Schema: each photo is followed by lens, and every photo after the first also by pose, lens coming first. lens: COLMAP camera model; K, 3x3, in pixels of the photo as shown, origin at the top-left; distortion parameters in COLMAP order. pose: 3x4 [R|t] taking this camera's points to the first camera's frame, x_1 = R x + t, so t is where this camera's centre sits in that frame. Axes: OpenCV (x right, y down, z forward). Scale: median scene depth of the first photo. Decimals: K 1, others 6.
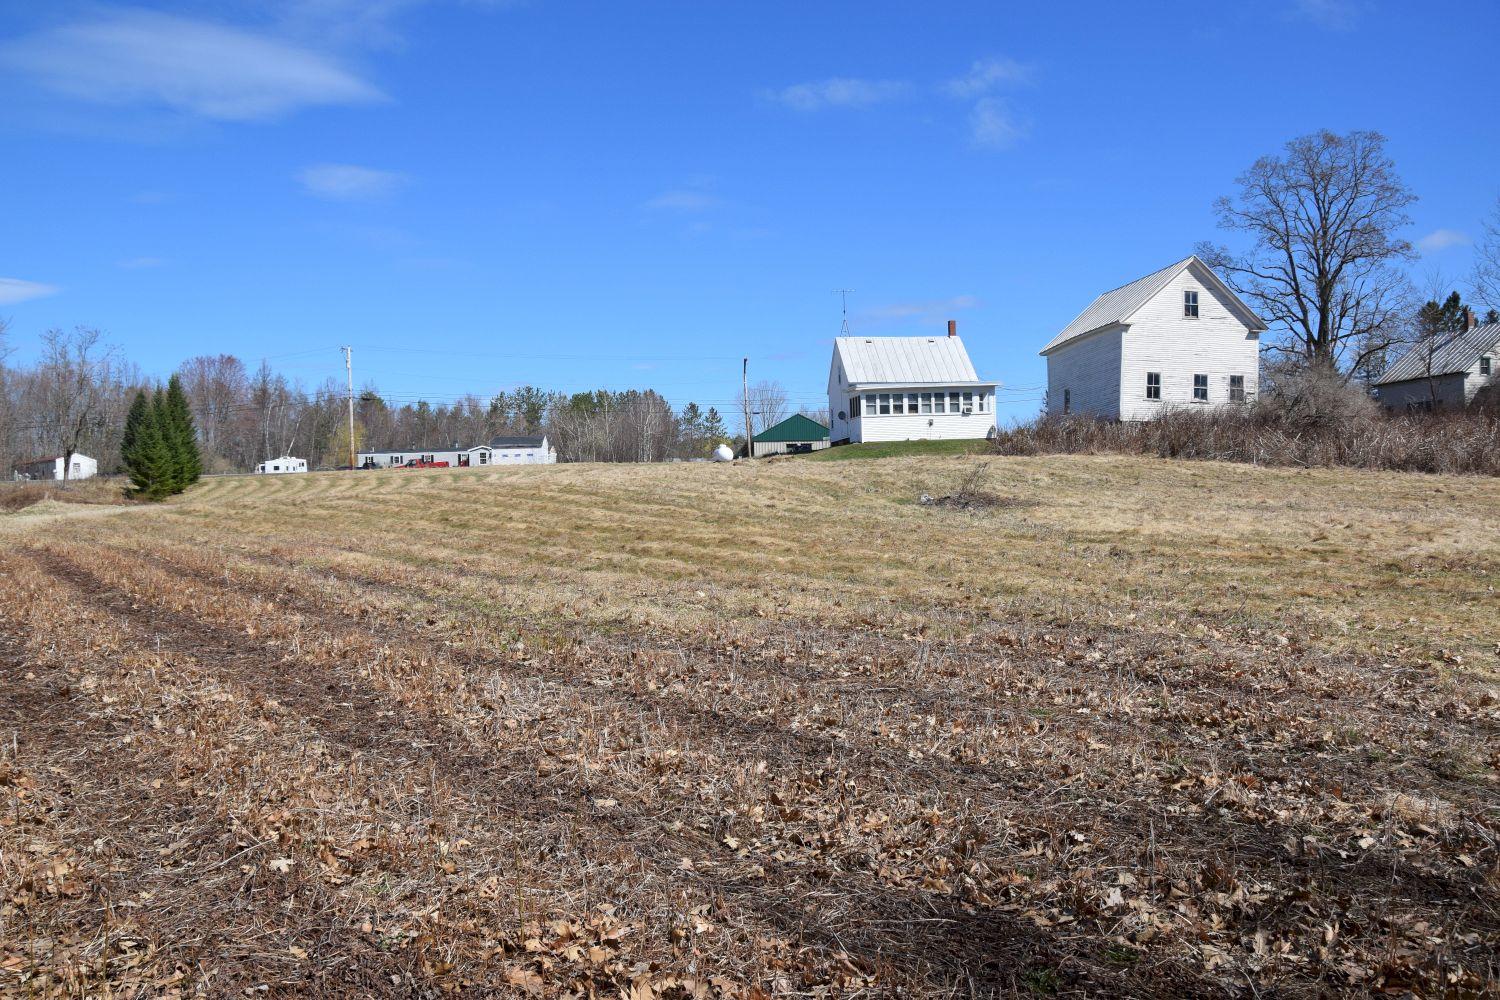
lens RADIAL K [[1163.3, 0, 750.0], [0, 1163.3, 500.0], [0, 0, 1]] dist [-0.165619, 0.114334]
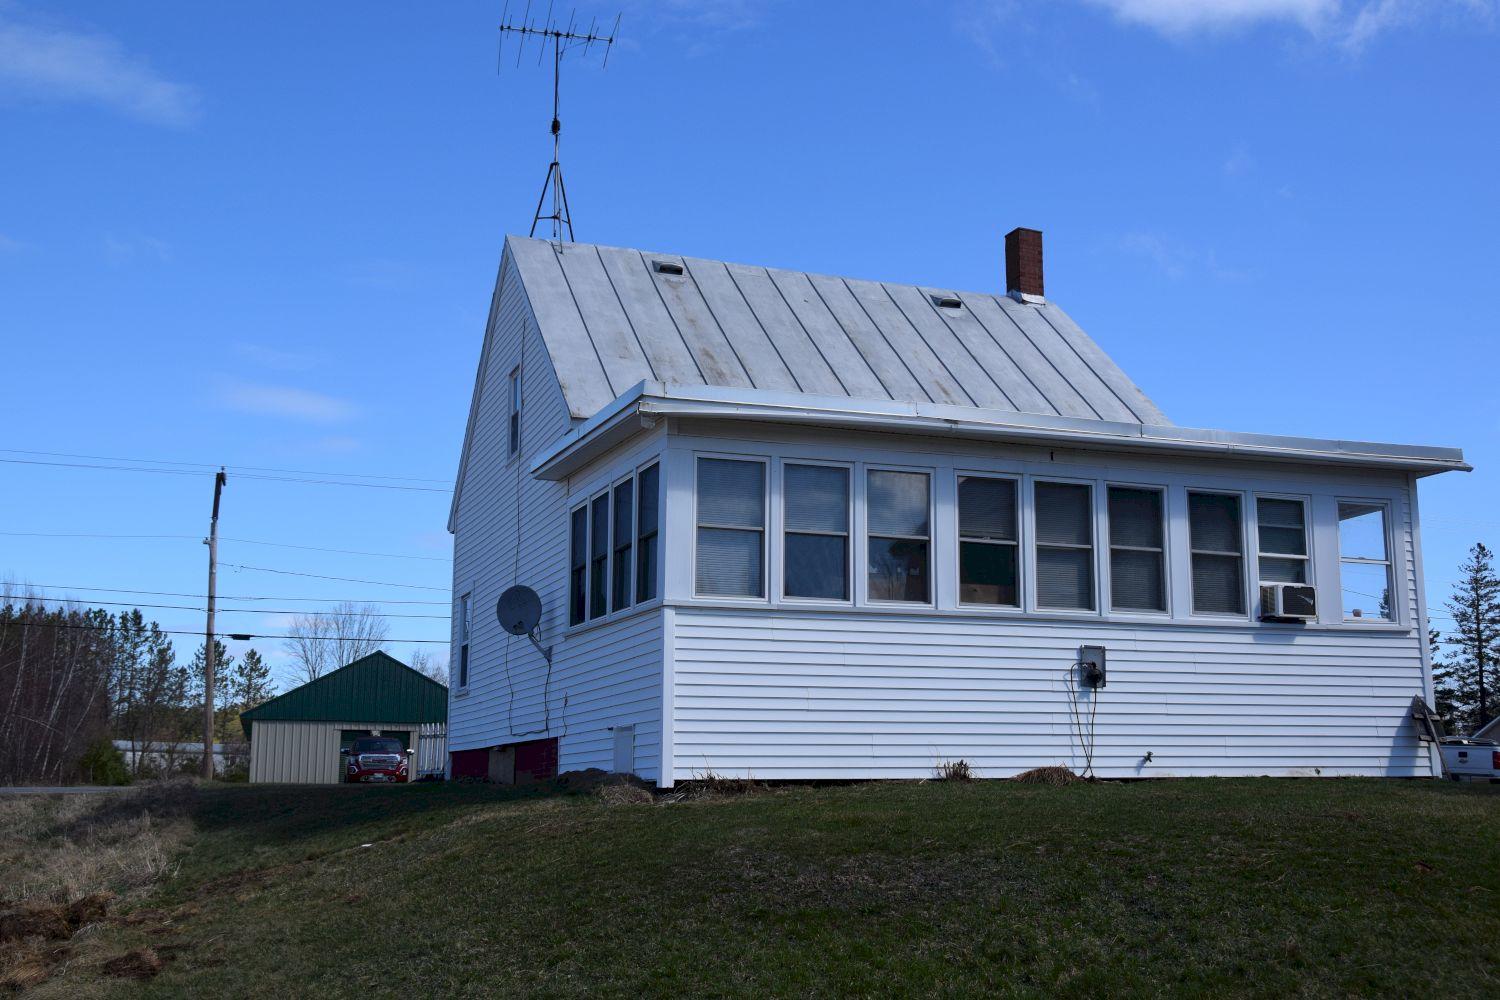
lens RADIAL K [[1594.0, 0, 750.0], [0, 1594.0, 500.0], [0, 0, 1]] dist [-0.015822, 0.001446]
pose [[0.969982, 0.071270, 0.232498, 0.317609], [-0.026603, 0.981449, -0.189867, -0.253144], [-0.241717, 0.177983, 0.953884, 4.327517]]
